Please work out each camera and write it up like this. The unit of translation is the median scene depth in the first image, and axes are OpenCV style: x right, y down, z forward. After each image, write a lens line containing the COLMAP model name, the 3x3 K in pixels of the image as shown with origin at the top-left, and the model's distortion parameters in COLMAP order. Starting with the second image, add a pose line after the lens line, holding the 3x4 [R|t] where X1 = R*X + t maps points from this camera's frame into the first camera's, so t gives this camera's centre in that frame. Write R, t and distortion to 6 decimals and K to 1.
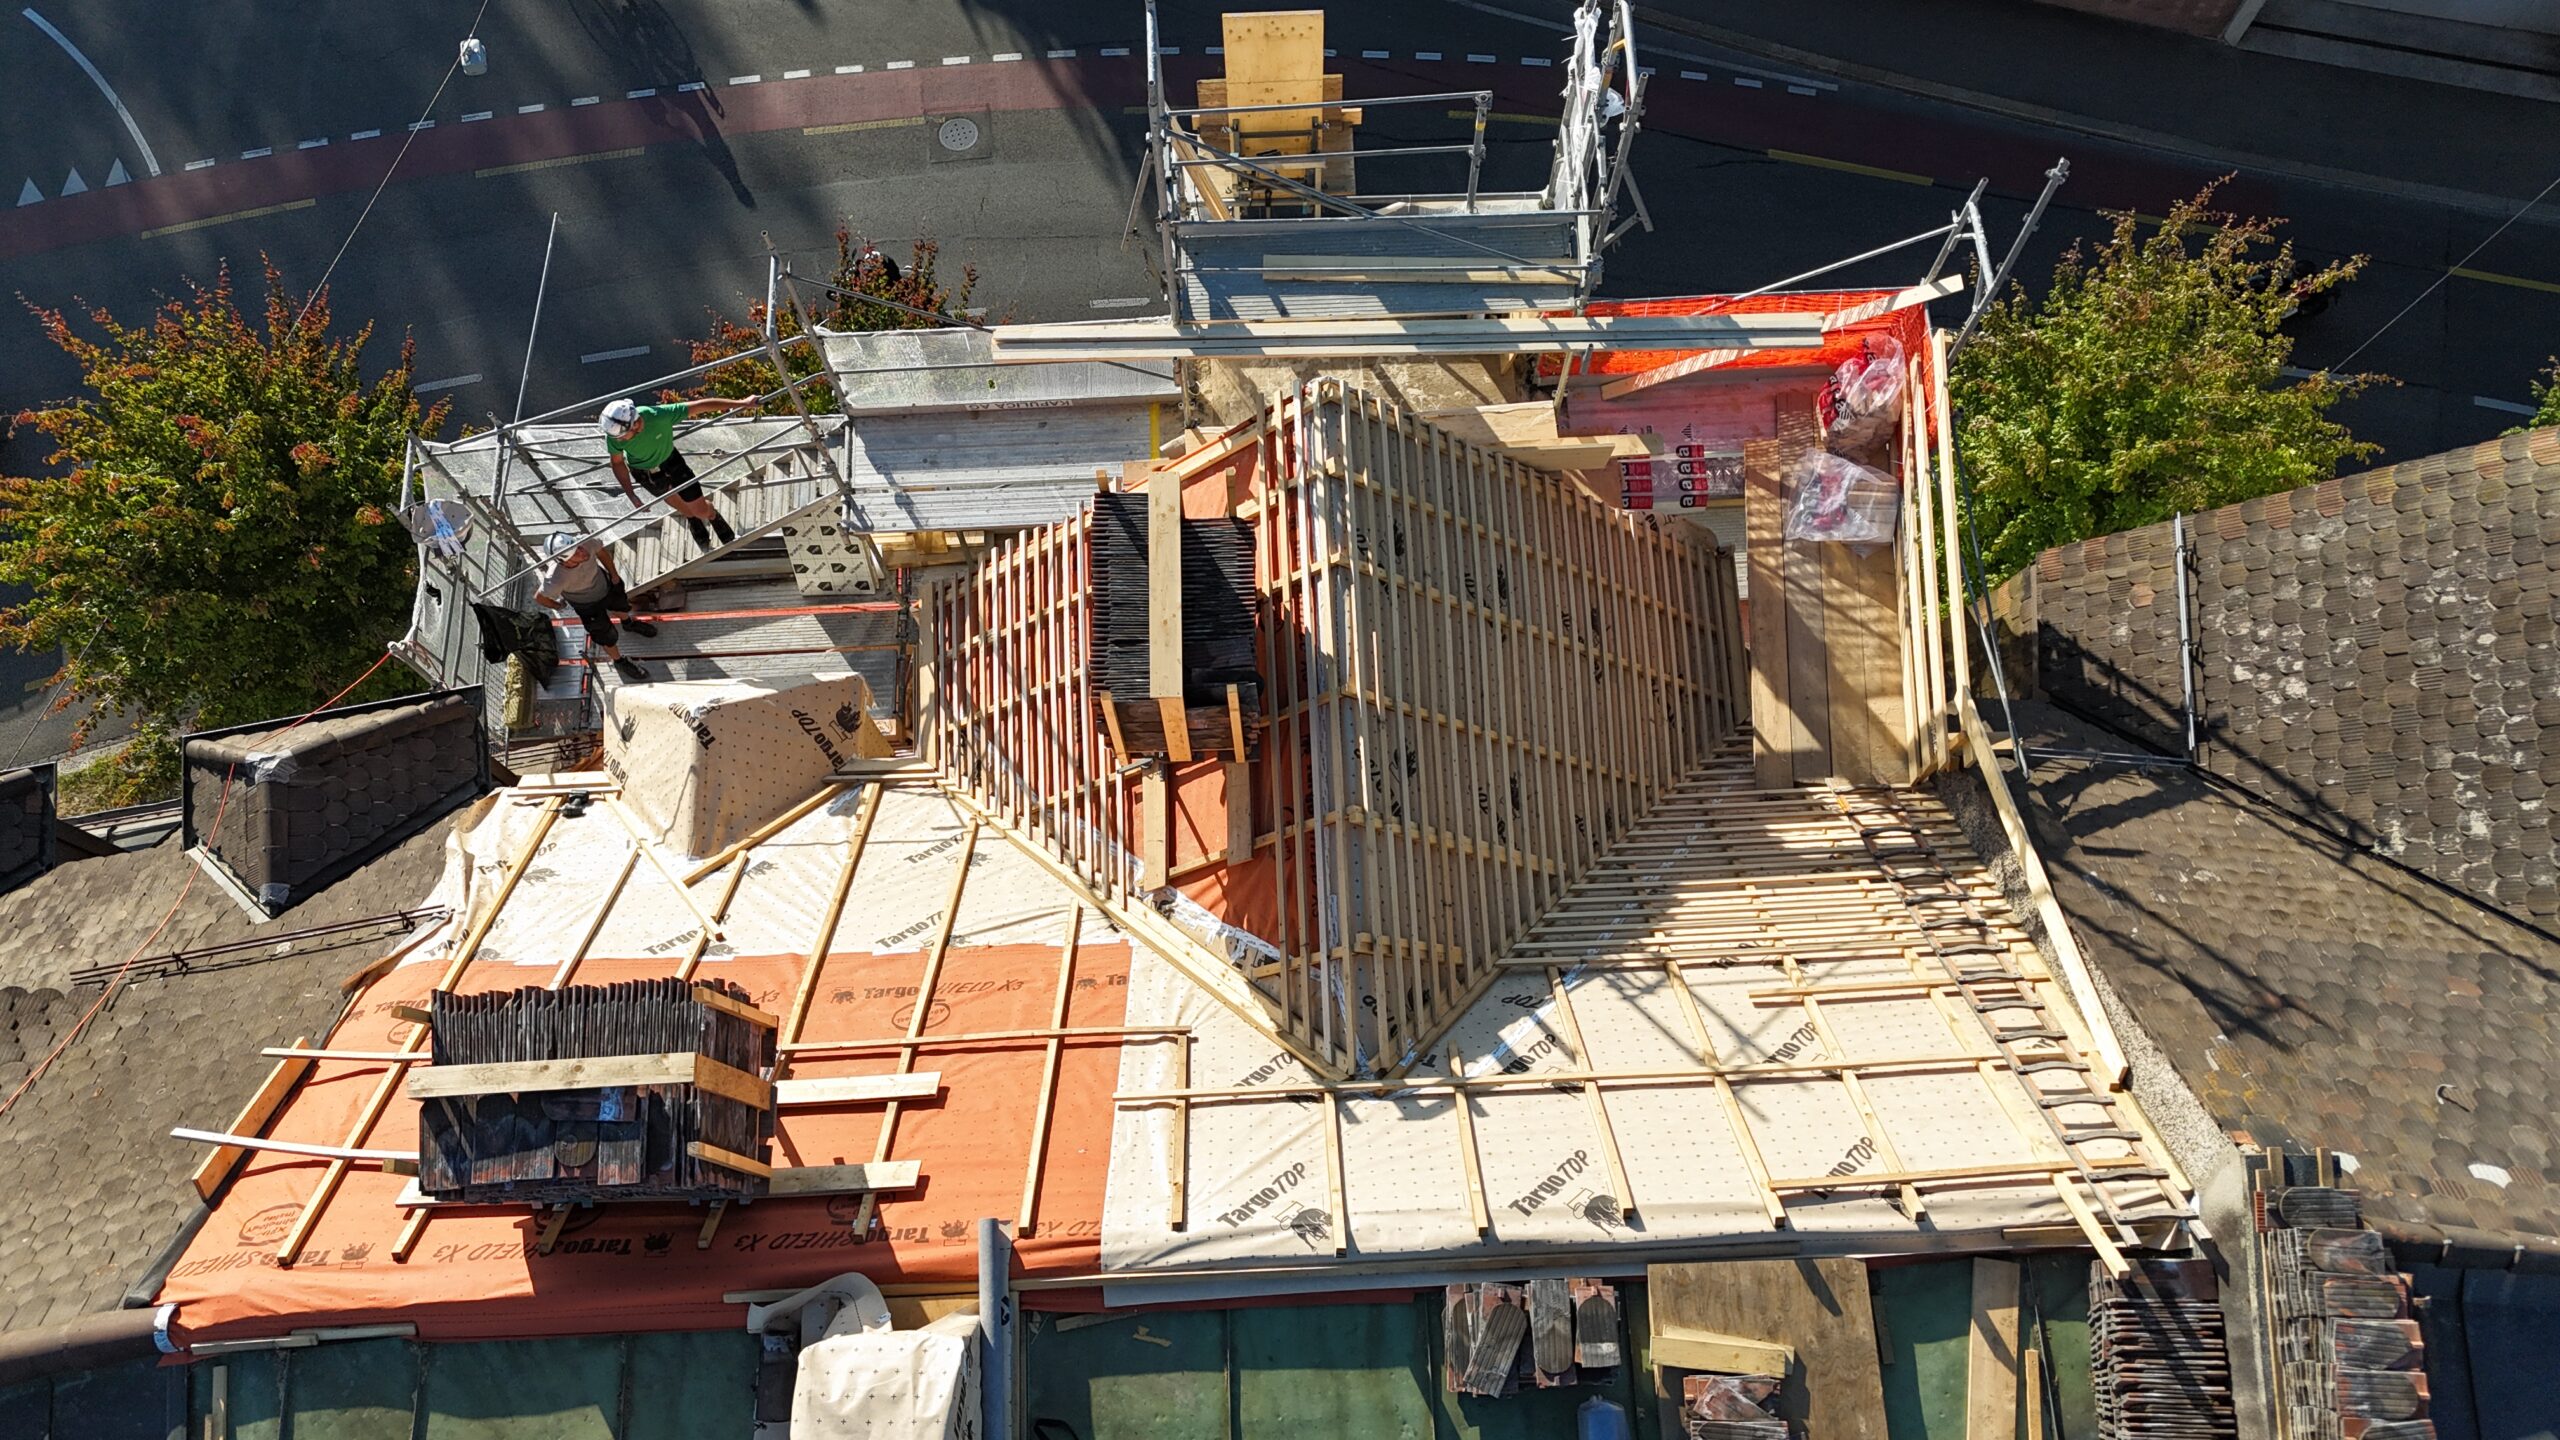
lens RADIAL K [[1876.9, 0, 1278.8], [0, 1876.9, 718.6], [0, 0, 1]] dist [0.075542, -0.072770]
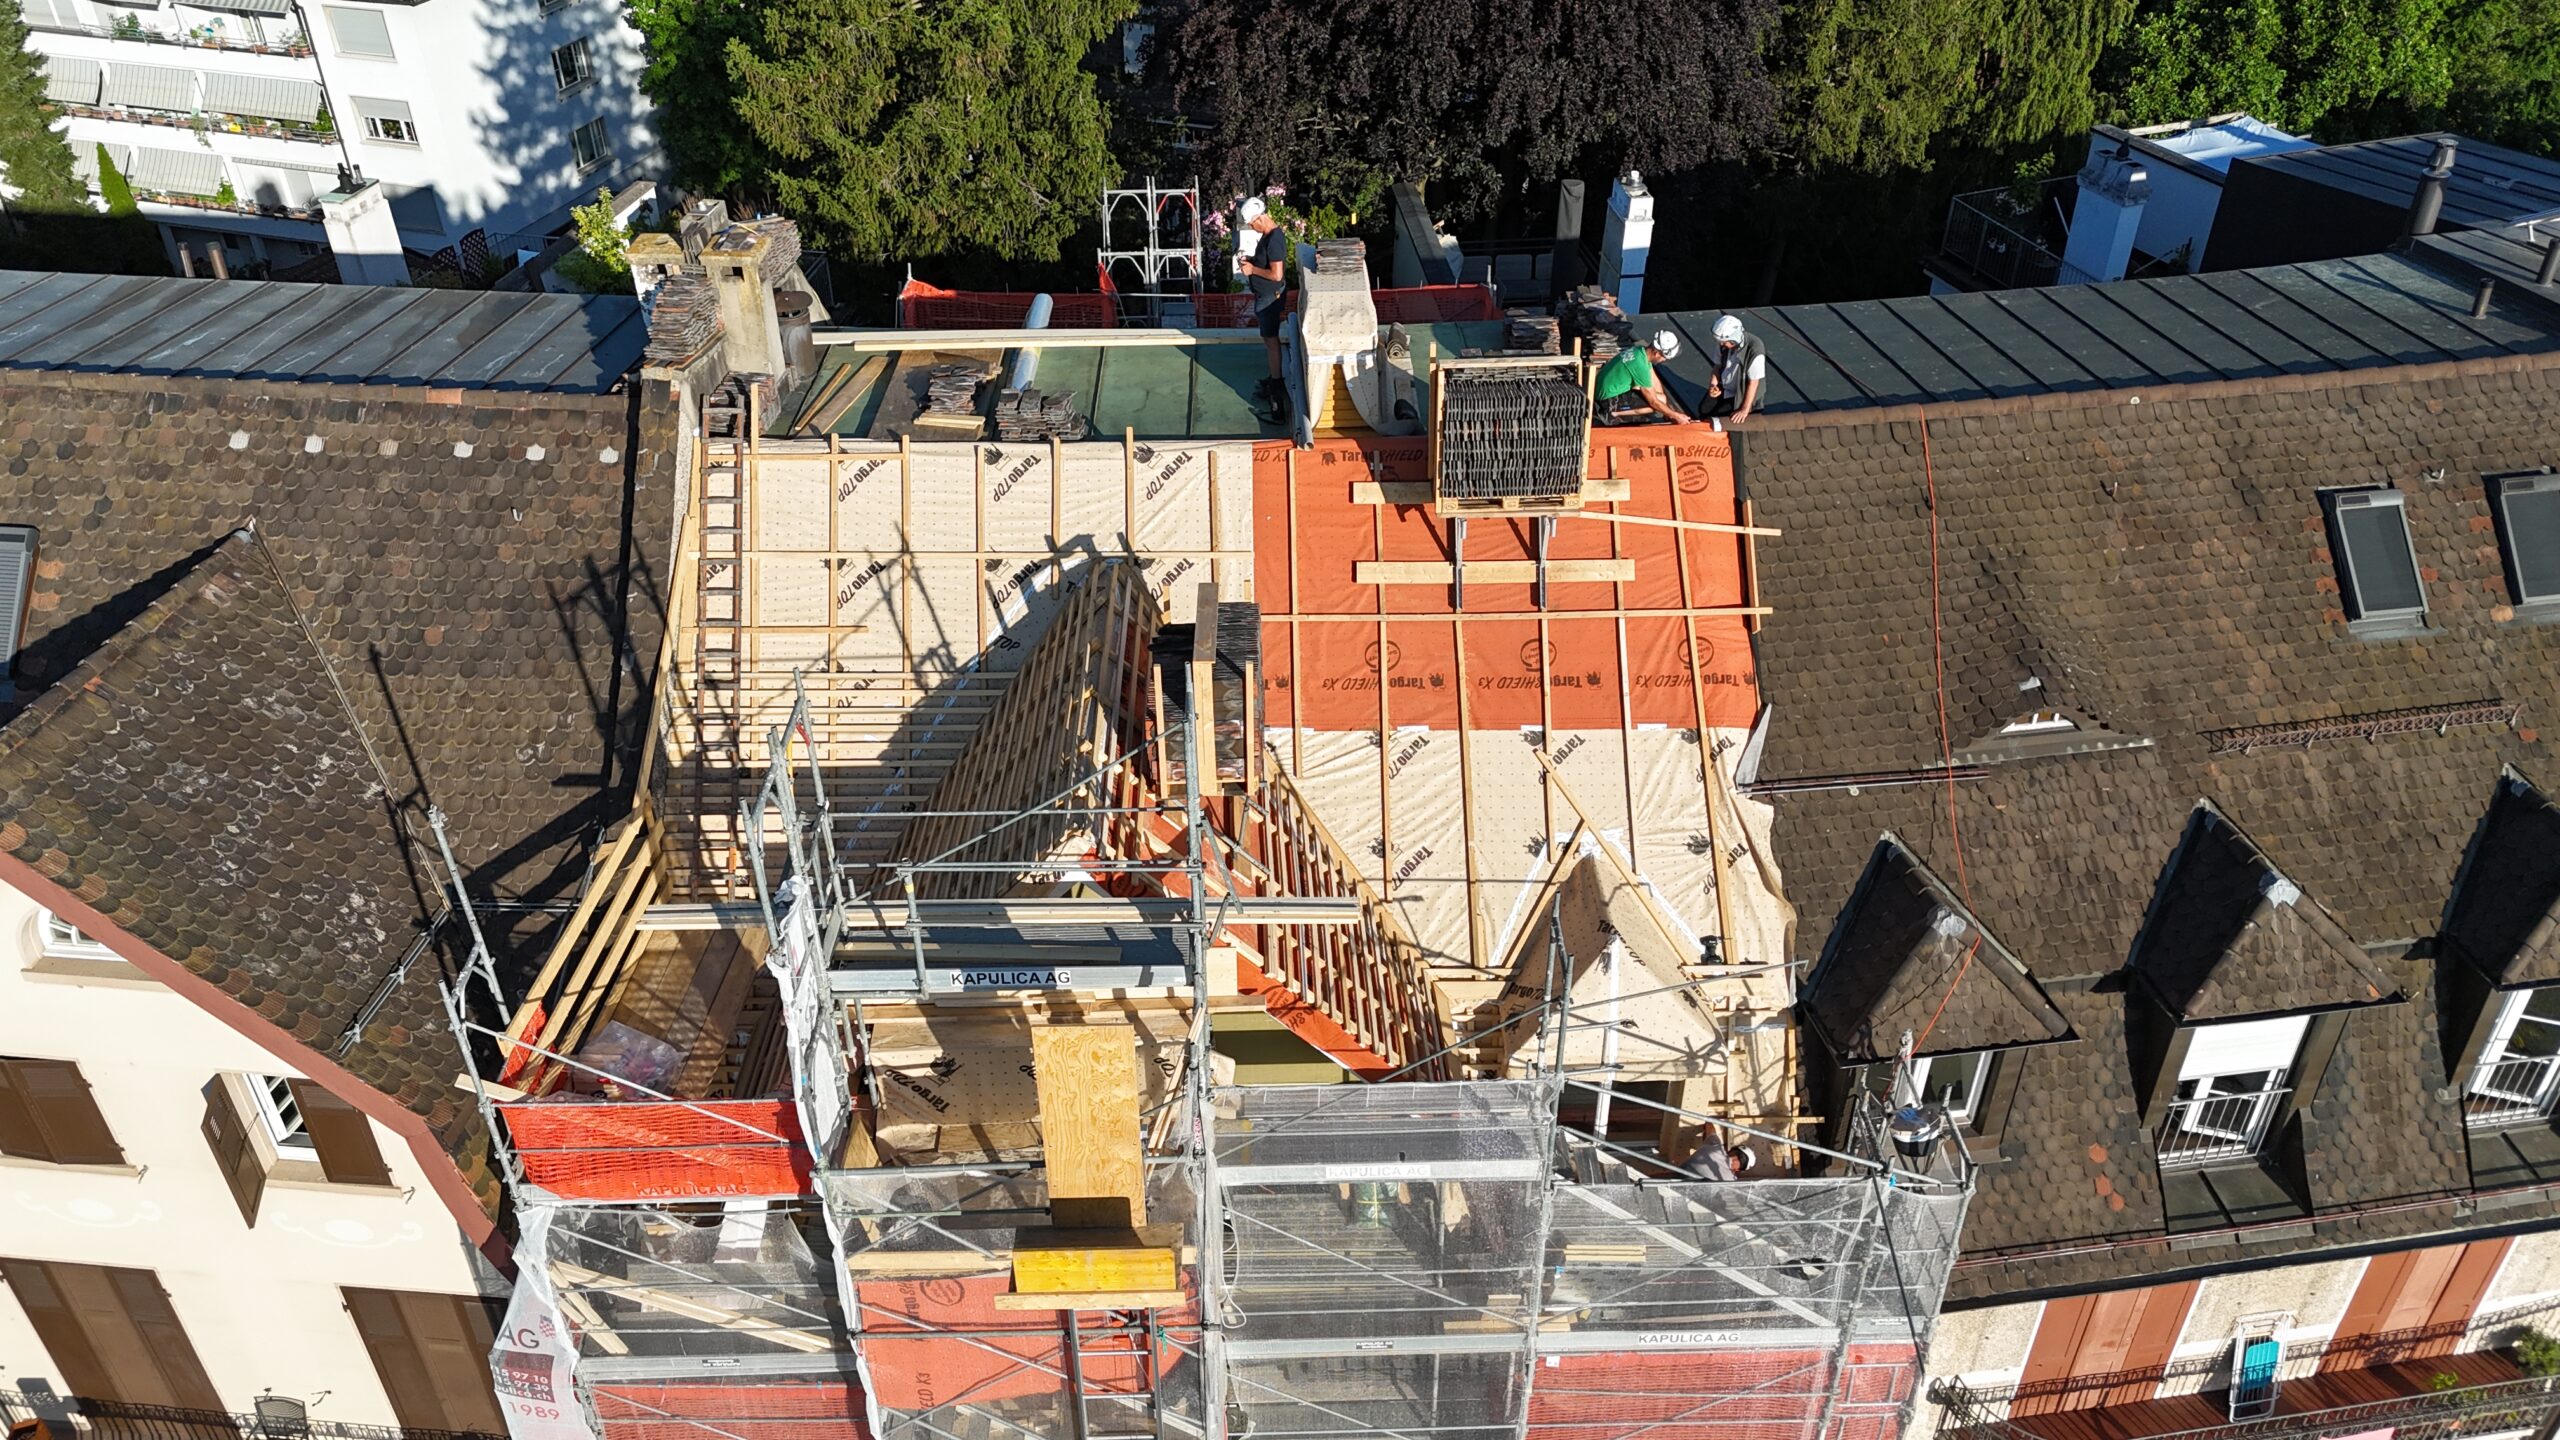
lens RADIAL K [[1870.8, 0, 1270.7], [0, 1870.8, 730.7], [0, 0, 1]] dist [0.093364, -0.094327]
pose [[-0.999459, 0.005058, 0.032509, -0.152218], [0.030026, -0.263622, 0.964159, -1.452239], [0.013447, 0.964613, 0.263327, 0.671730]]
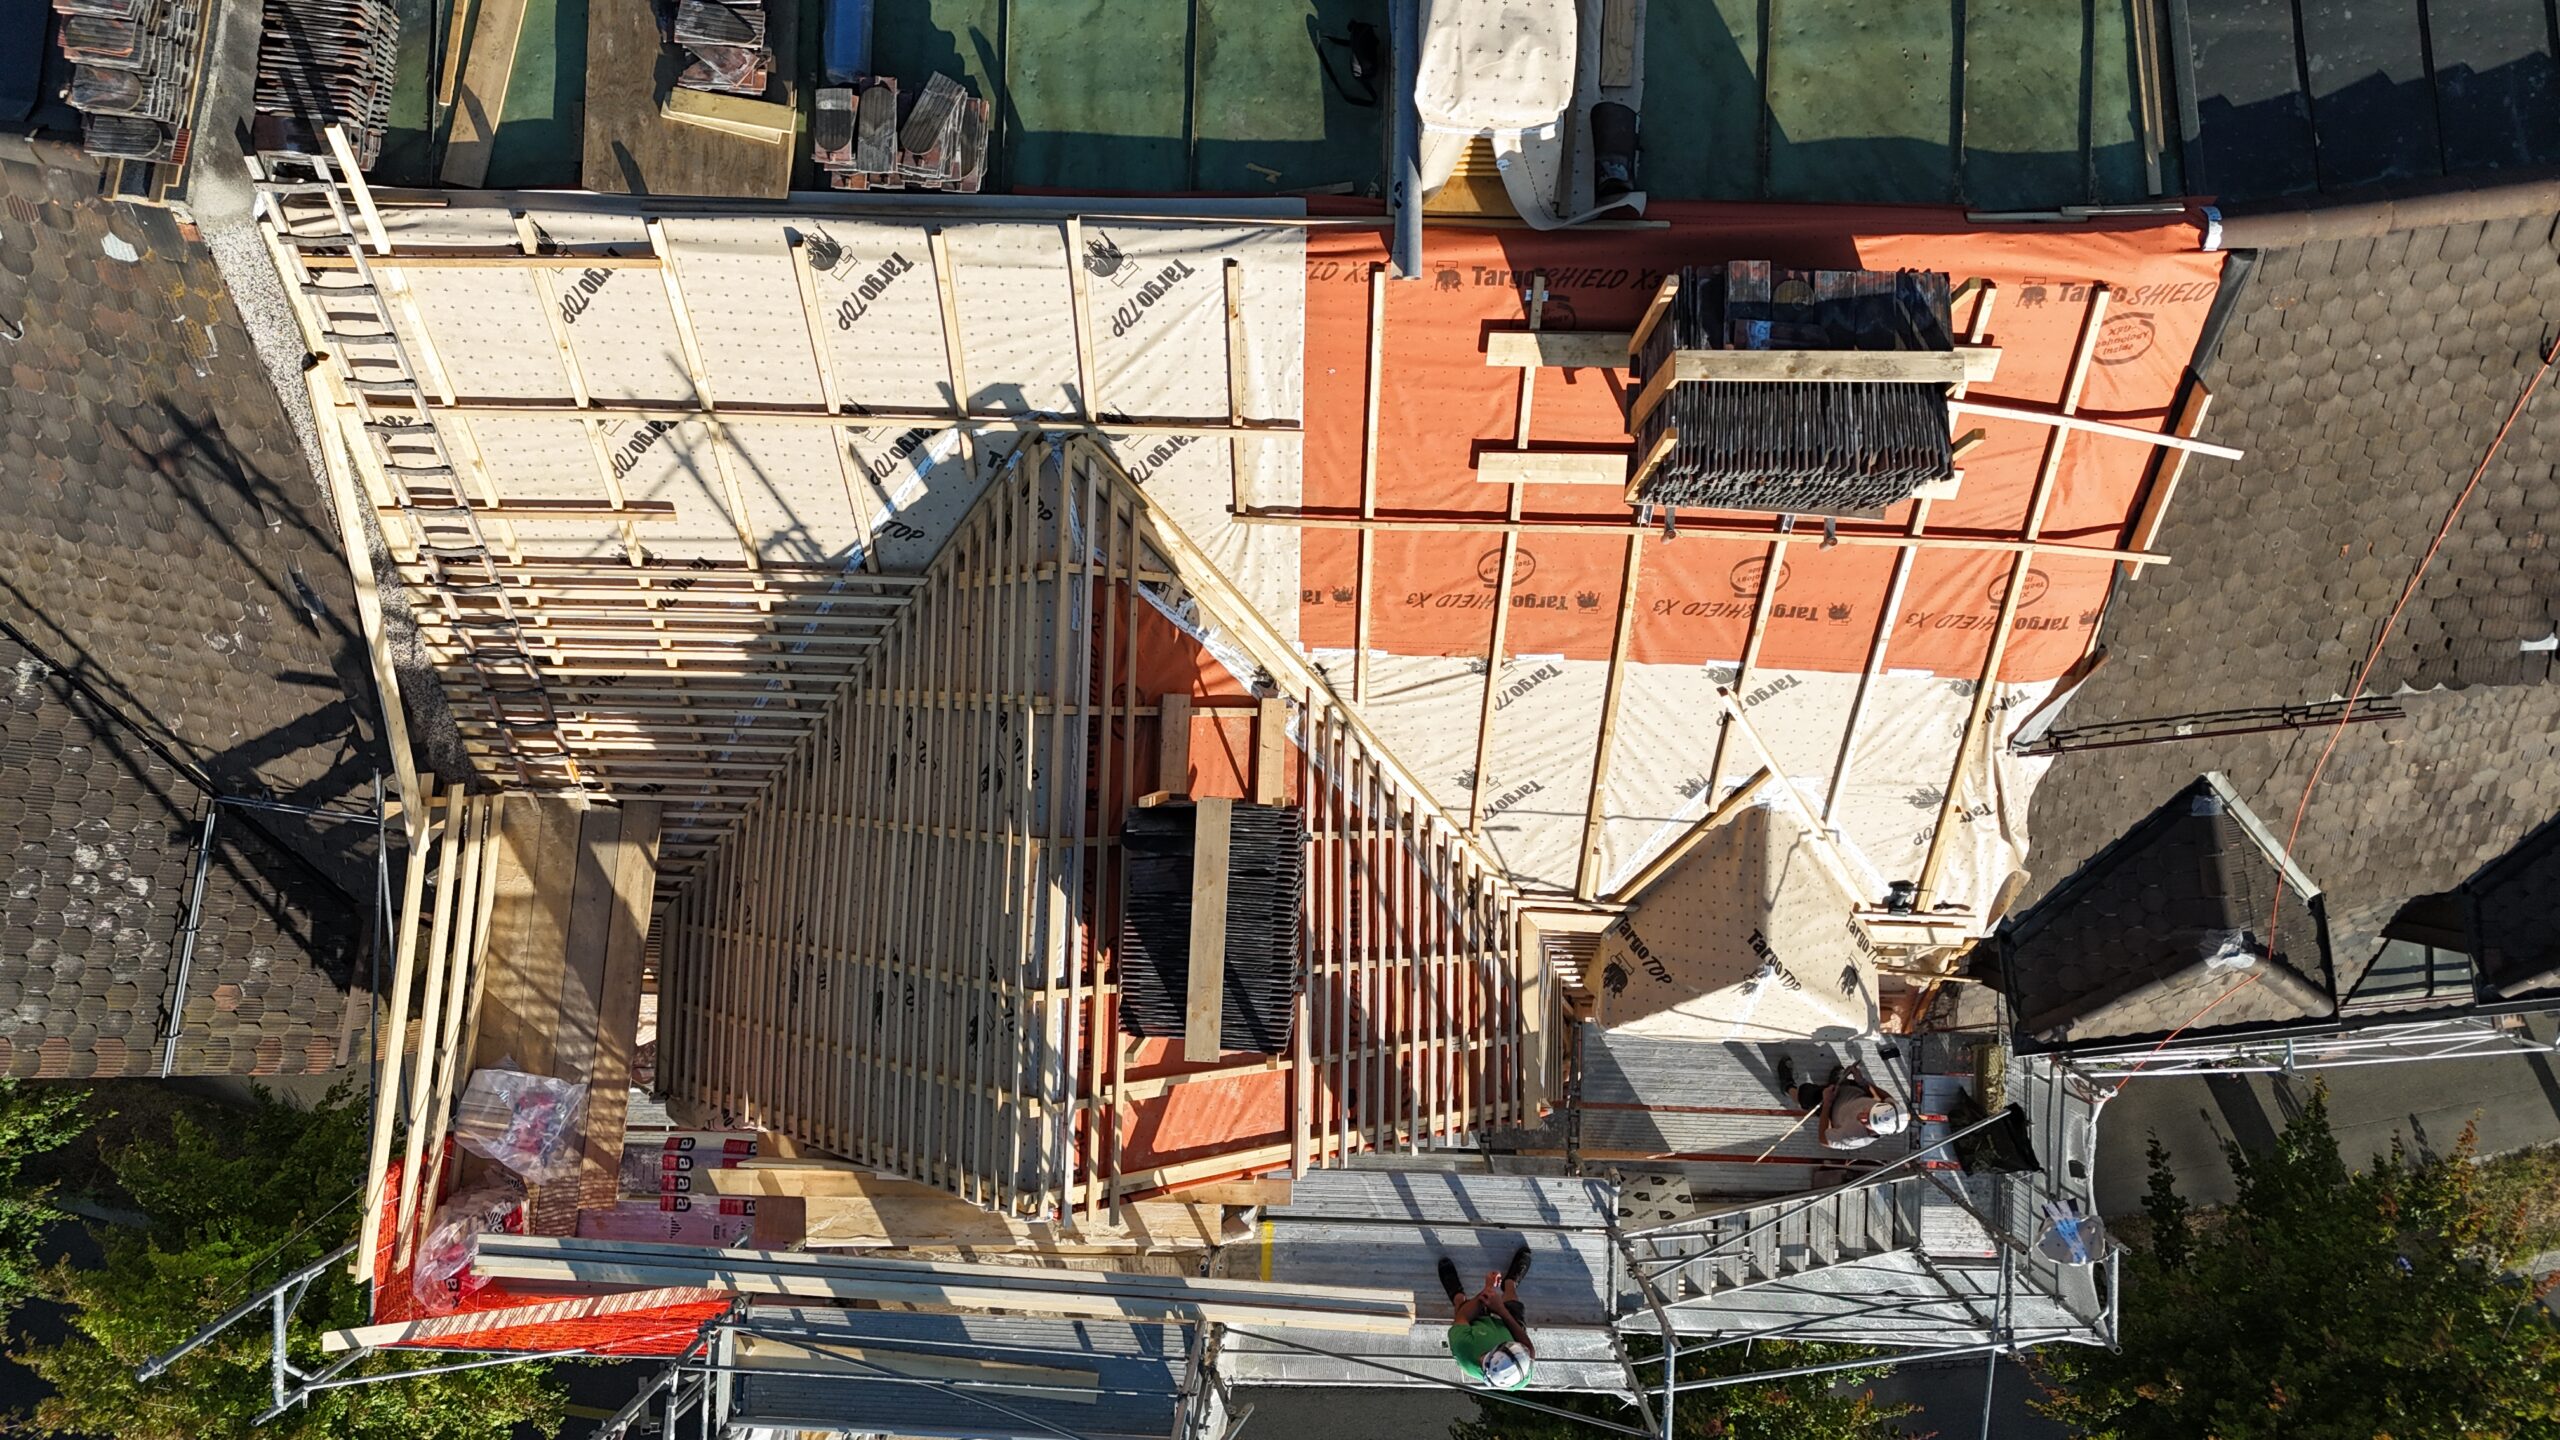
lens RADIAL K [[1876.9, 0, 1278.8], [0, 1876.9, 718.6], [0, 0, 1]] dist [0.075542, -0.072770]
pose [[-0.996596, -0.069660, 0.044090, -0.124252], [0.080395, -0.939615, 0.332656, -0.268523], [0.018255, 0.335068, 0.942017, 0.095212]]
